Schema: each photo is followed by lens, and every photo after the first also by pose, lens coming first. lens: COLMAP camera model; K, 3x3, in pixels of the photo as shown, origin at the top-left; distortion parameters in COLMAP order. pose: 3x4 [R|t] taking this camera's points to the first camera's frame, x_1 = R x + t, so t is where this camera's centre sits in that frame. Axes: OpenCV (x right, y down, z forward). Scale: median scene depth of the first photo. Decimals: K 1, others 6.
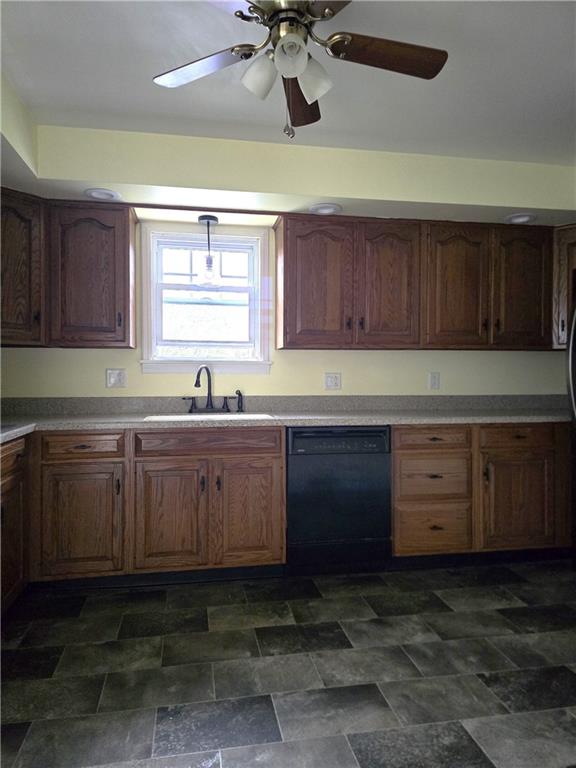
lens RADIAL K [[514.2, 0, 278.4], [0, 514.2, 380.8], [0, 0, 1]] dist [0.063172, -0.057872]
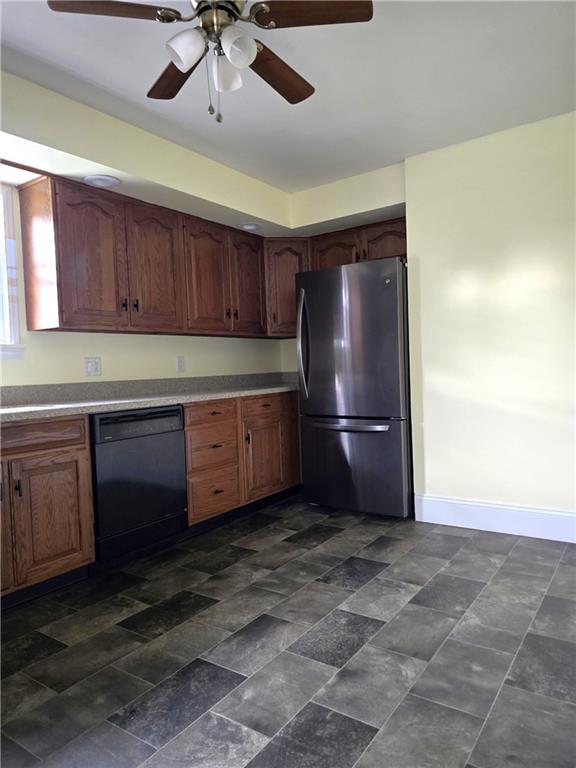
lens RADIAL K [[520.4, 0, 297.8], [0, 520.4, 388.4], [0, 0, 1]] dist [0.043368, -0.060135]
pose [[0.699615, -0.058414, 0.712128, -0.389337], [0.044535, 0.998280, 0.038134, 0.025271], [-0.713130, 0.005035, 0.701013, 0.086220]]
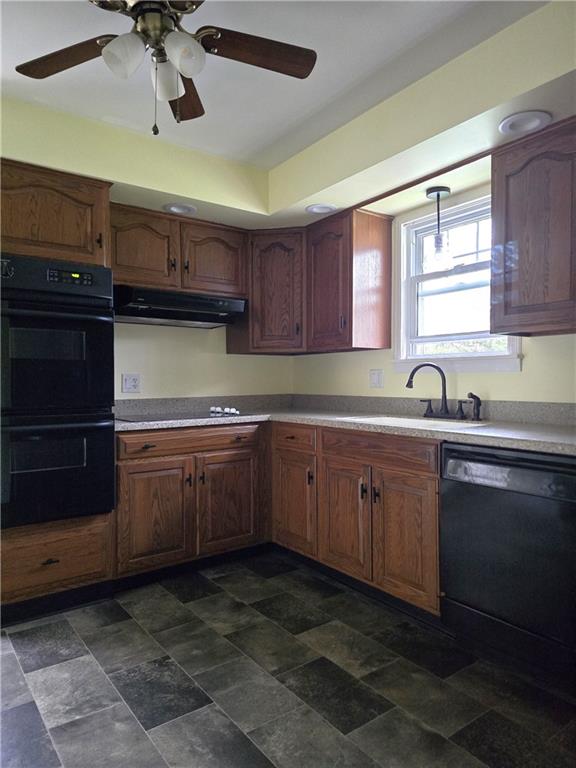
lens RADIAL K [[509.4, 0, 297.5], [0, 509.4, 388.6], [0, 0, 1]] dist [0.066177, -0.065107]
pose [[0.457000, 0.015588, -0.889330, 0.601683], [-0.004704, 0.999875, 0.015109, 0.000710], [0.889454, -0.002721, 0.457016, 0.465954]]
